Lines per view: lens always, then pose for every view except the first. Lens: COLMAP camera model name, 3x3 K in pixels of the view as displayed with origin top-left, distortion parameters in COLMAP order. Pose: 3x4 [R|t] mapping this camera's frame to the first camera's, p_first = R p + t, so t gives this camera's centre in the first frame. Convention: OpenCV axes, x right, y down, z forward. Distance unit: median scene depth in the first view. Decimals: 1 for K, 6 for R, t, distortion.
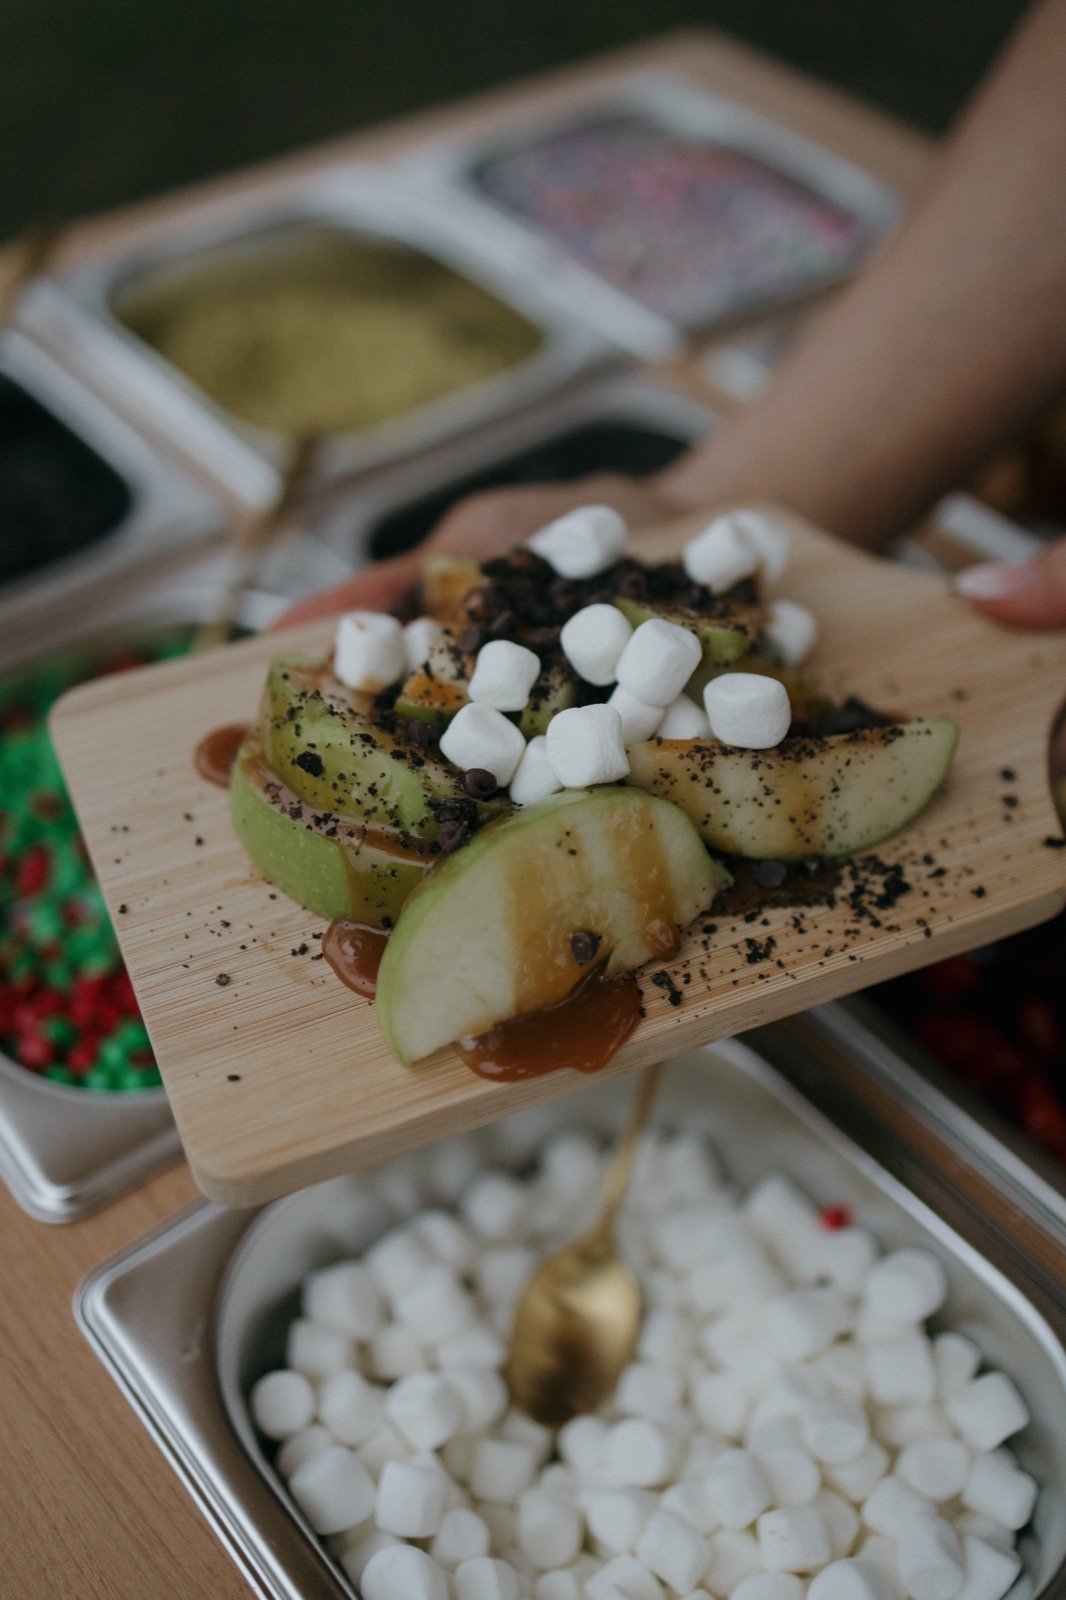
lens RADIAL K [[1578.1, 0, 533.0], [0, 1578.1, 800.0], [0, 0, 1]] dist [-0.015091, -0.008003]
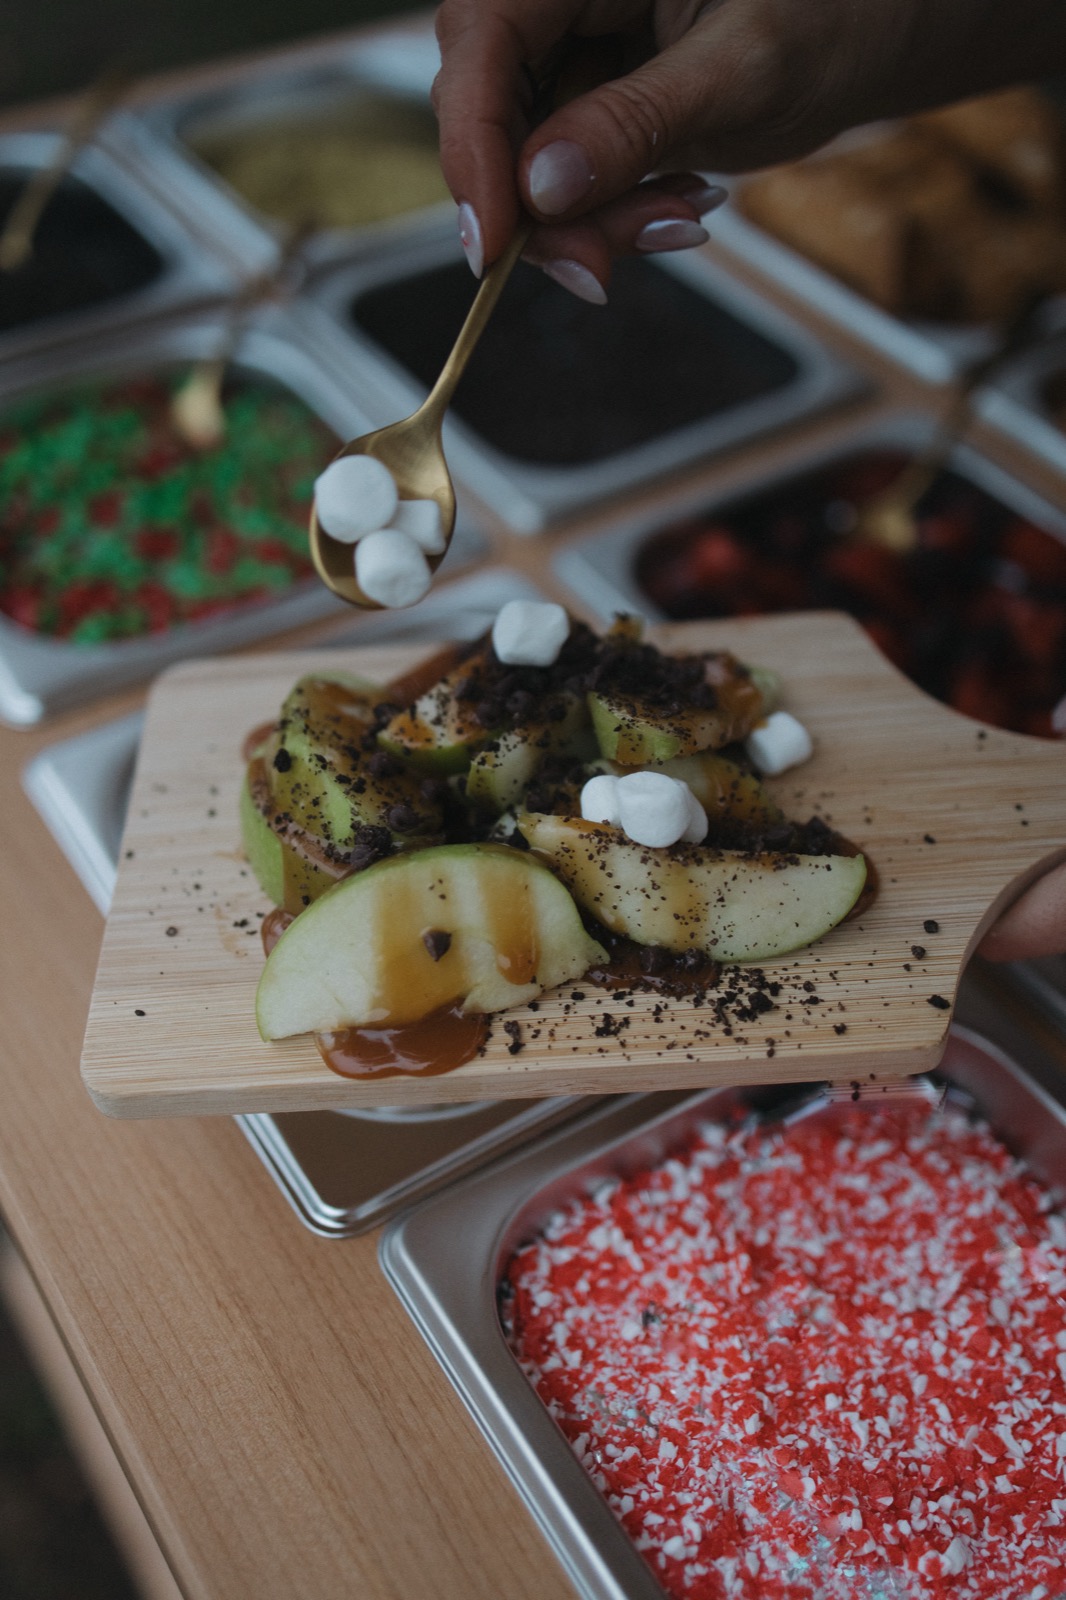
lens RADIAL K [[1569.4, 0, 533.0], [0, 1569.4, 800.0], [0, 0, 1]] dist [0.010869, 0.002326]
pose [[0.929902, 0.221054, -0.293969, 0.372676], [-0.218333, 0.974949, 0.042479, -0.090019], [0.295995, 0.024682, 0.954871, -0.051114]]
